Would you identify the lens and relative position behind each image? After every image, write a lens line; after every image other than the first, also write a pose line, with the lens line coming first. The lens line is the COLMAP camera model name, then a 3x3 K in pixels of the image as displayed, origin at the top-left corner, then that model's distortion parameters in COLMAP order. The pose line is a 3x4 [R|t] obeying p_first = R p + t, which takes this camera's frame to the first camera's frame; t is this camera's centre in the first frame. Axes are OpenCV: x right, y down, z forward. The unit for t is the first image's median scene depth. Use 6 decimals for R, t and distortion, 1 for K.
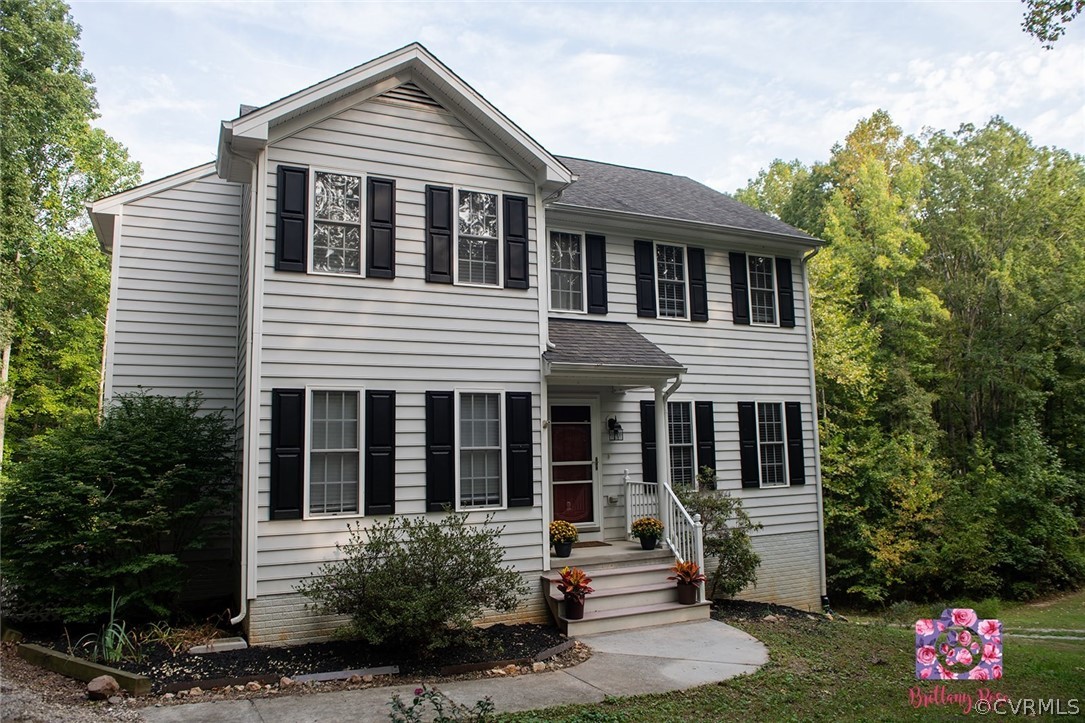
lens RADIAL K [[756.6, 0, 541.9], [0, 756.6, 358.7], [0, 0, 1]] dist [0.010619, -0.006824]
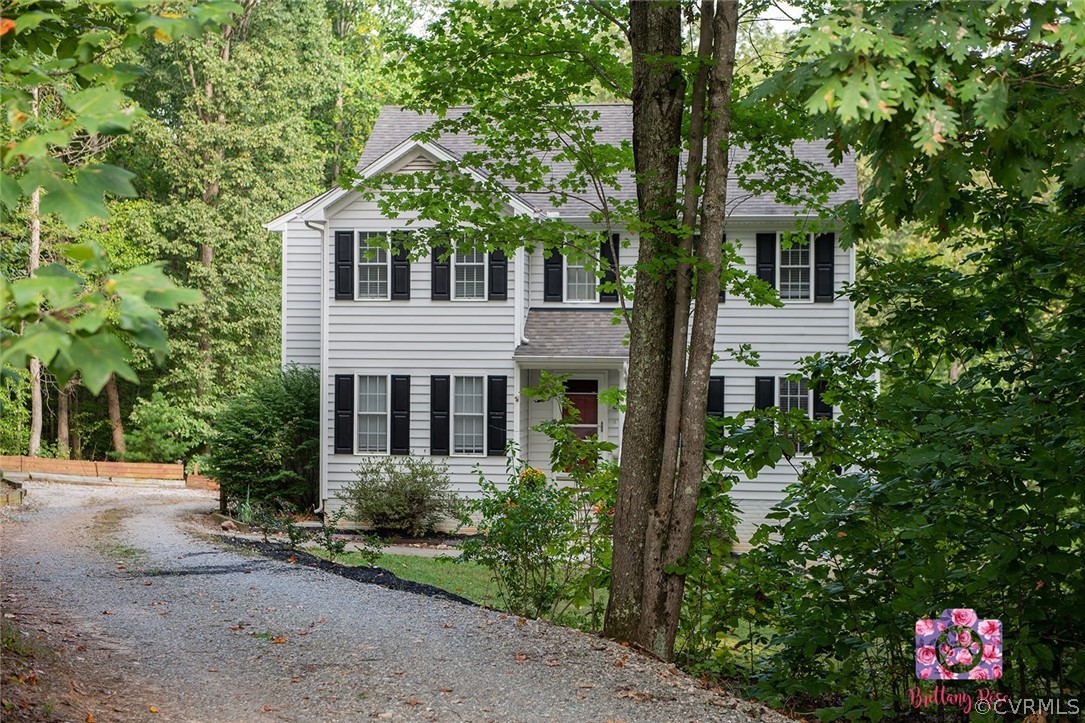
lens RADIAL K [[1748.1, 0, 543.0], [0, 1748.1, 360.6], [0, 0, 1]] dist [0.461201, 0.000000]
pose [[0.847297, 0.029851, -0.530280, 1.875025], [0.041877, 0.991556, 0.122730, -0.402572], [0.529466, -0.126195, 0.838892, -1.782815]]
